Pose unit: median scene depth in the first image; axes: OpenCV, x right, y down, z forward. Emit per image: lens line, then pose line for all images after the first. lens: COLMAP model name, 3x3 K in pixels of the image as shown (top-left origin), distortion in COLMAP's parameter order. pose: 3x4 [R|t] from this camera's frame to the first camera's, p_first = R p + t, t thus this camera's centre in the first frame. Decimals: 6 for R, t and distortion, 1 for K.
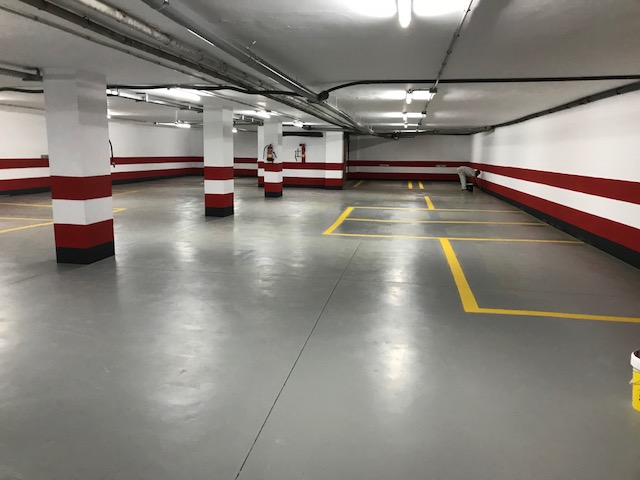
lens RADIAL K [[523.7, 0, 317.4], [0, 523.7, 235.0], [0, 0, 1]] dist [0.085292, -0.090155]
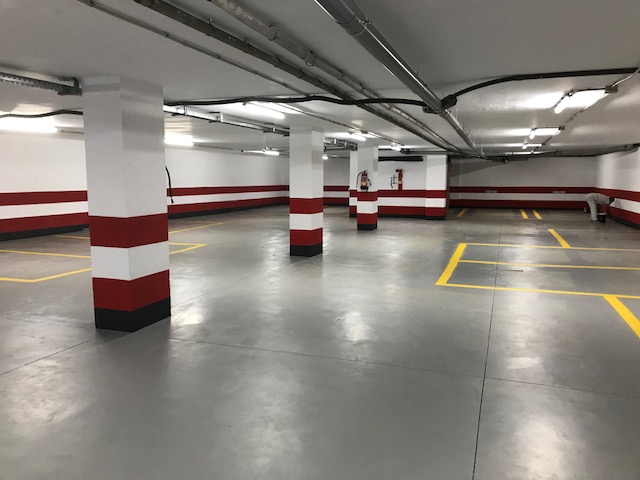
lens RADIAL K [[523.7, 0, 317.4], [0, 523.7, 235.0], [0, 0, 1]] dist [0.085292, -0.090155]
pose [[0.985749, 0.005847, -0.168120, -0.017774], [-0.014071, 0.998759, -0.047767, -0.019776], [0.167632, 0.049452, 0.984609, 0.114396]]
